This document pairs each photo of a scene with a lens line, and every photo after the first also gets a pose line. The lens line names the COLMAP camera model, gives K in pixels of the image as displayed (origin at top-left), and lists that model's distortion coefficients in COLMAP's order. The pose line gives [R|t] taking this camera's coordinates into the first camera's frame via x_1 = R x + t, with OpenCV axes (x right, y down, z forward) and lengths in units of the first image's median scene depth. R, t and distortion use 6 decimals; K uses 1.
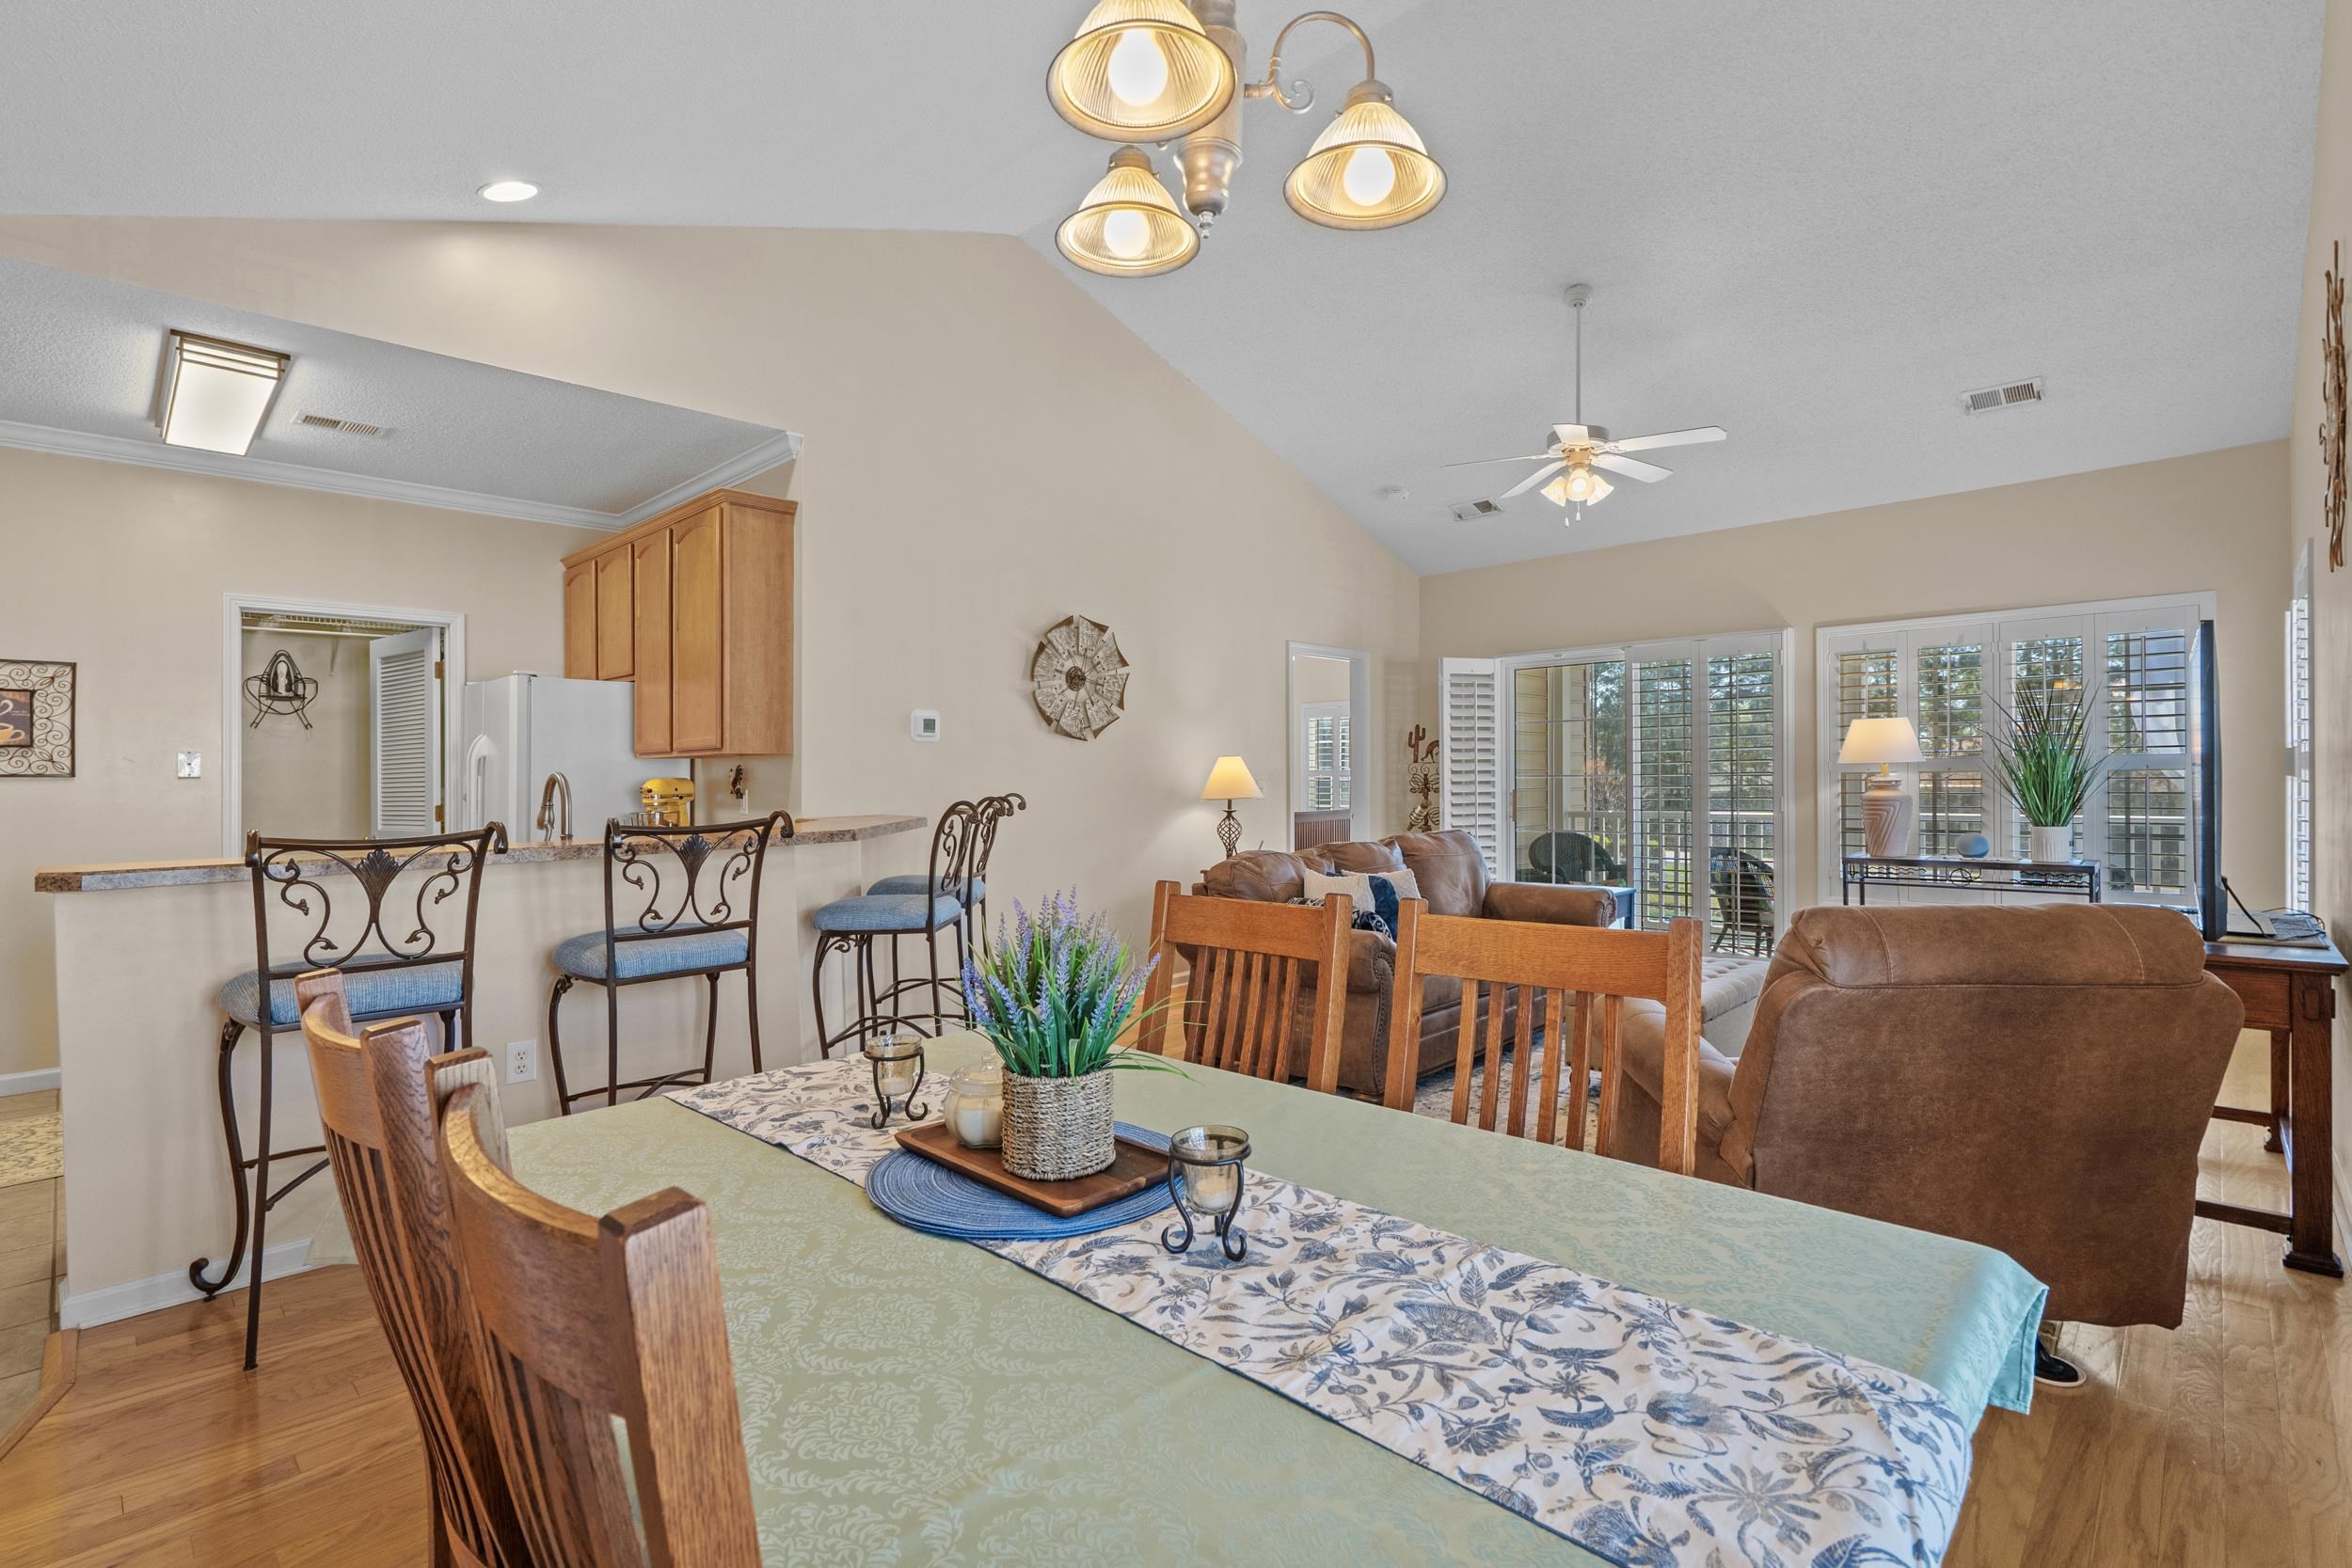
lens RADIAL K [[1077.7, 0, 1175.4], [0, 1077.7, 788.1], [0, 0, 1]] dist [-0.006869, 0.003712]
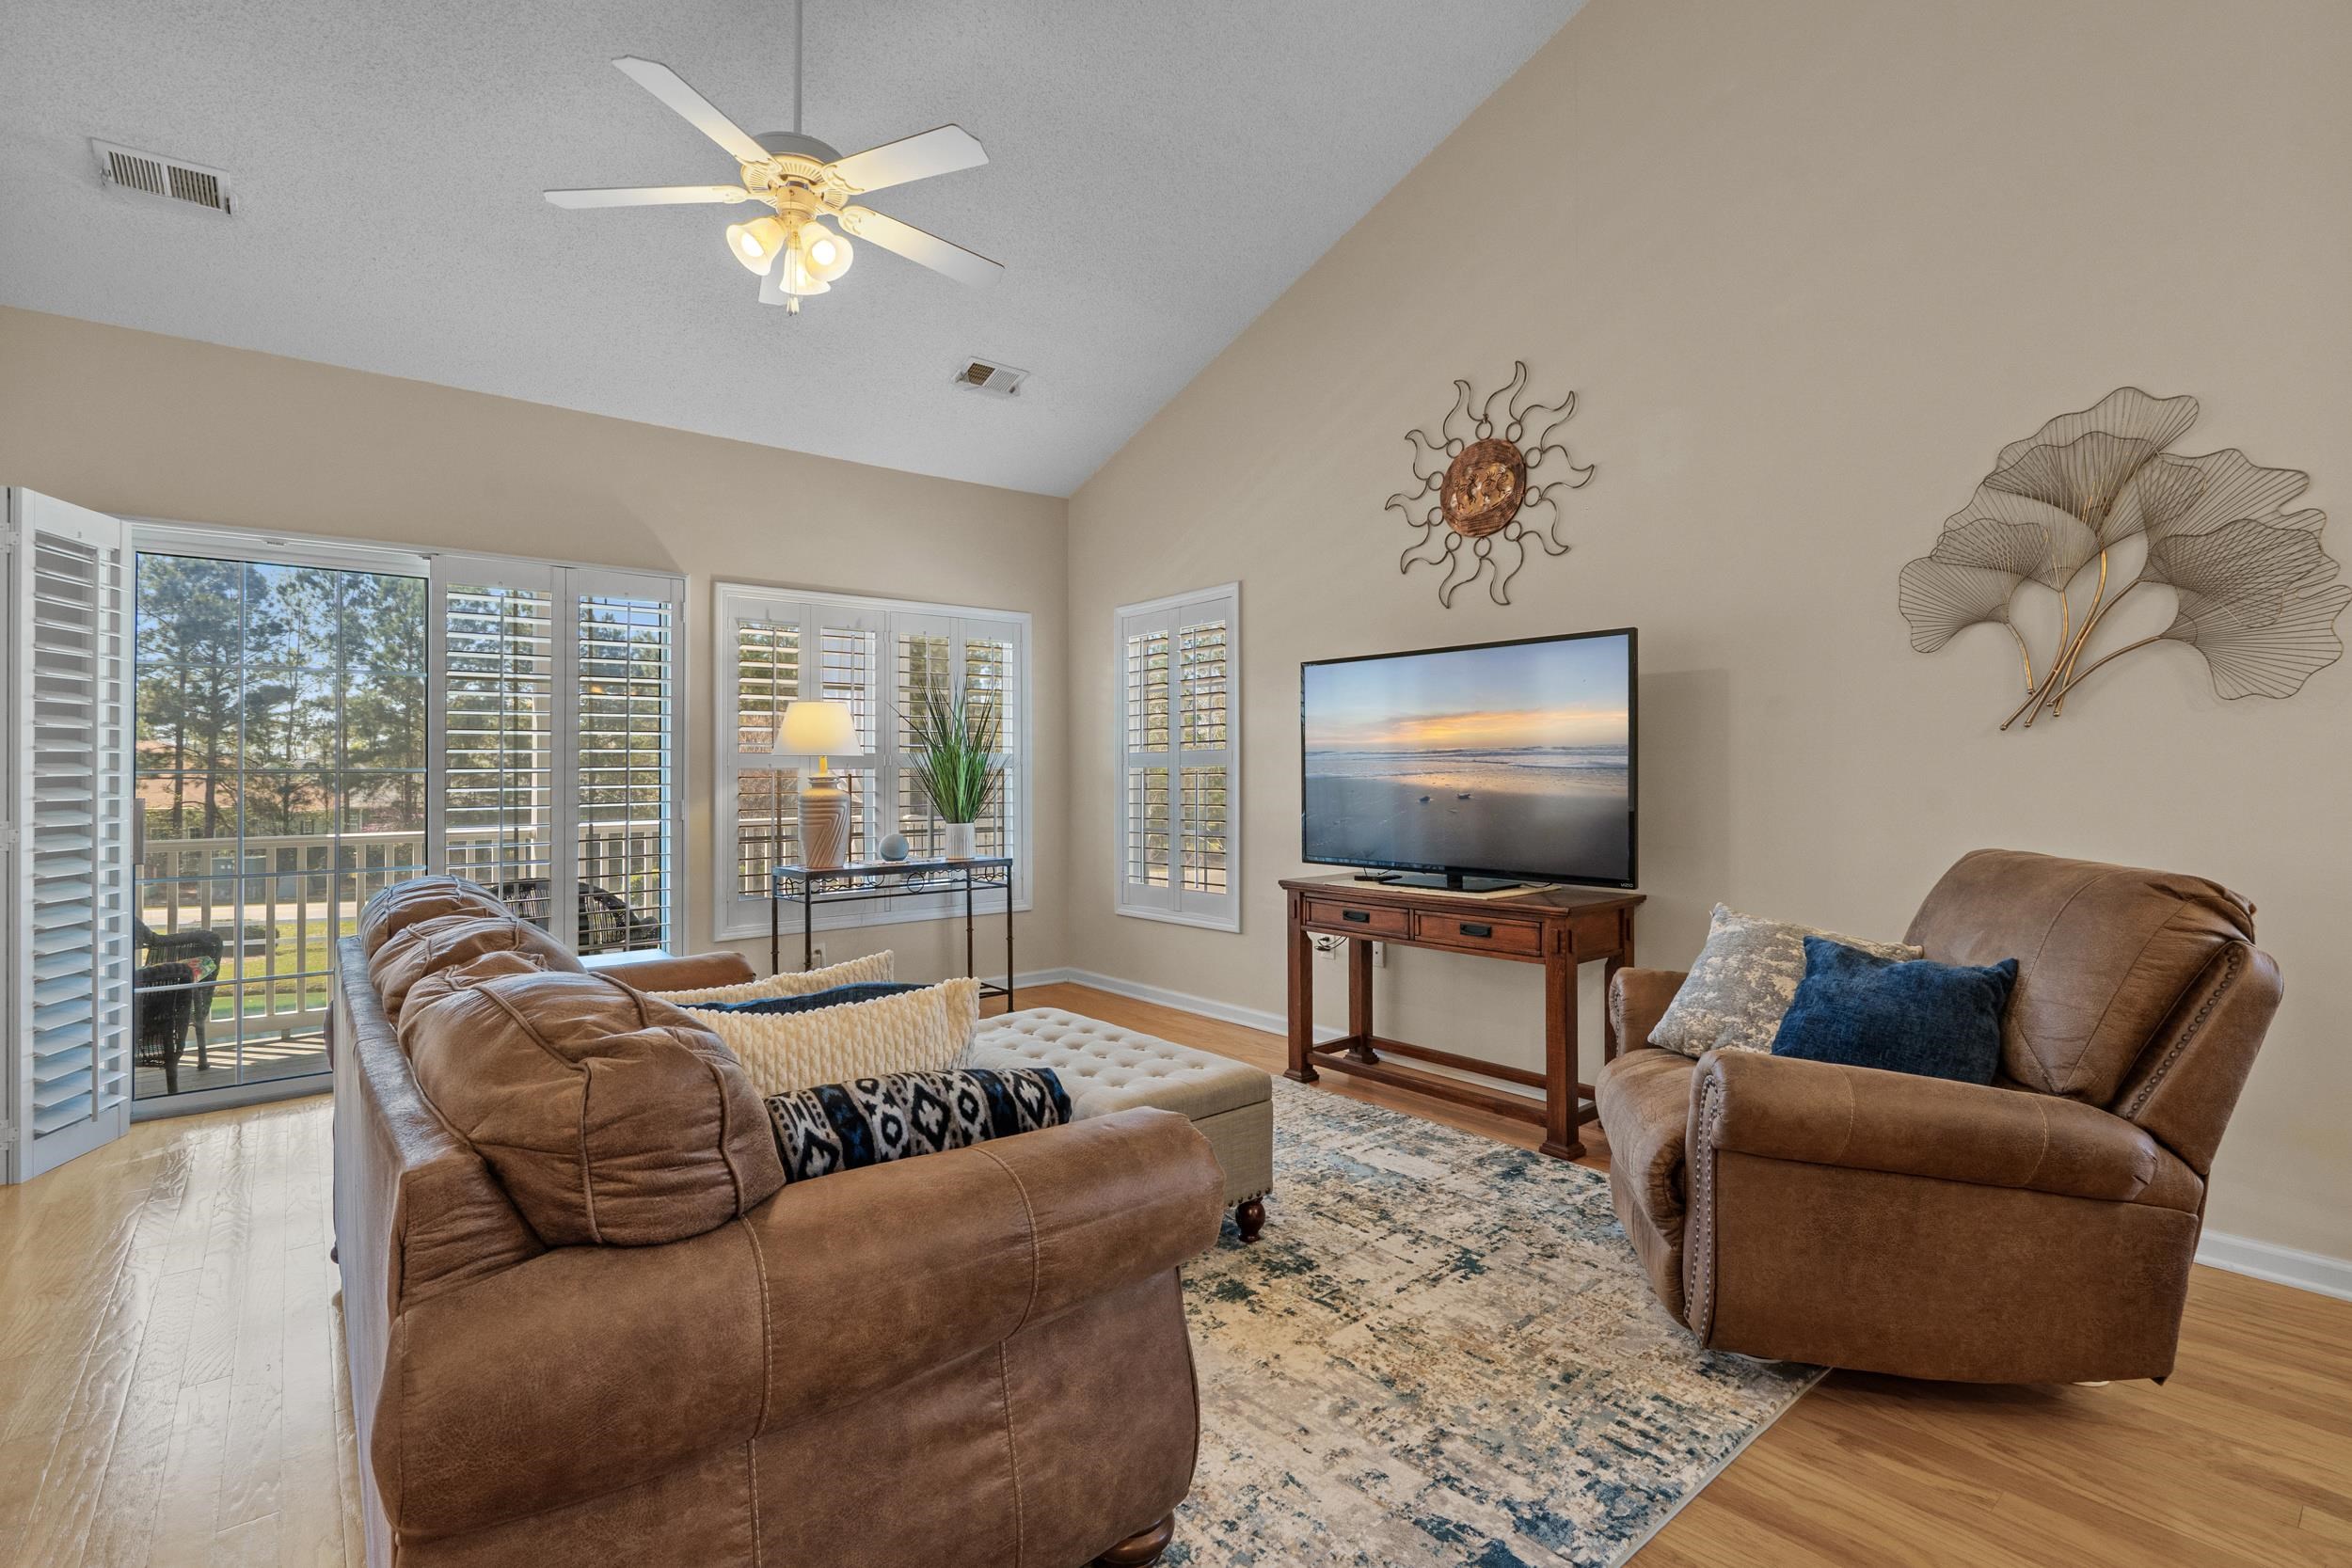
lens RADIAL K [[1077.7, 0, 1165.8], [0, 1077.7, 764.8], [0, 0, 1]] dist [-0.006869, 0.003712]
pose [[0.110842, 0.023794, 0.993553, -0.145557], [0.018841, 0.999483, -0.026038, 0.009499], [-0.993659, 0.021606, 0.110336, 0.633801]]
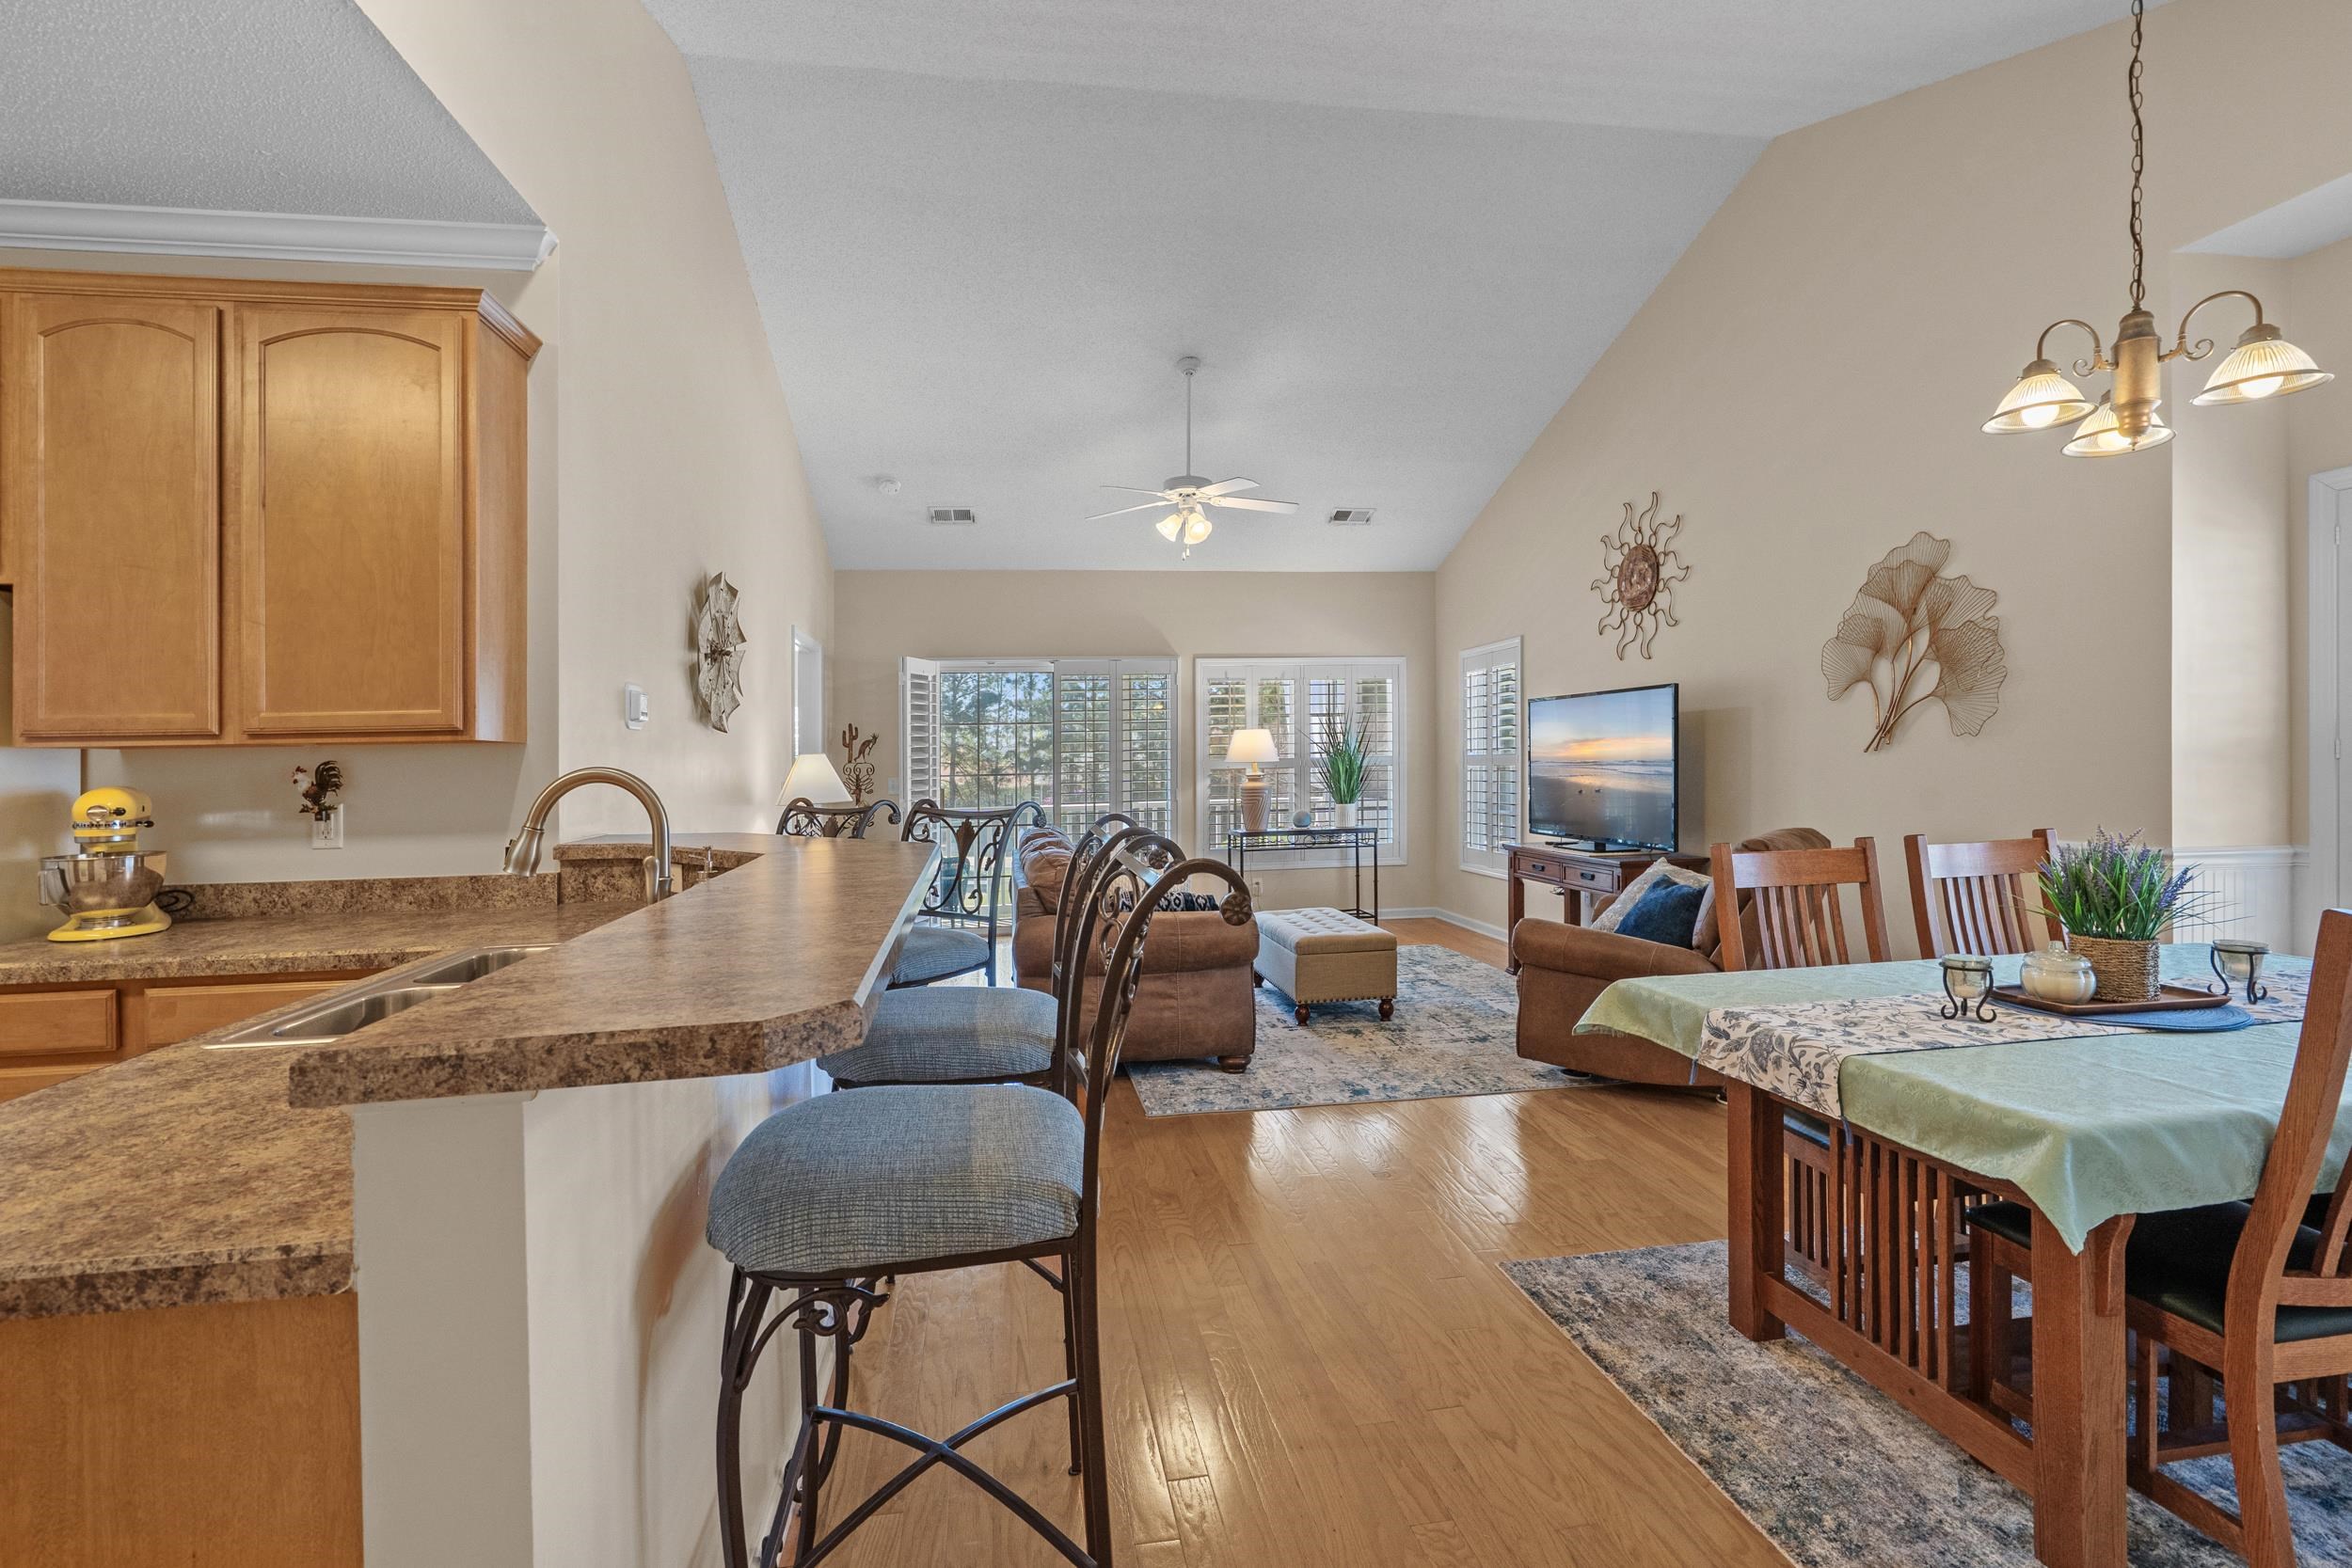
lens RADIAL K [[1077.7, 0, 1182.2], [0, 1077.7, 796.9], [0, 0, 1]] dist [-0.006869, 0.003712]
pose [[0.592827, -0.020300, 0.805074, -0.491788], [0.018605, 0.999761, 0.011509, 0.002002], [-0.805115, 0.008155, 0.593062, 0.264138]]
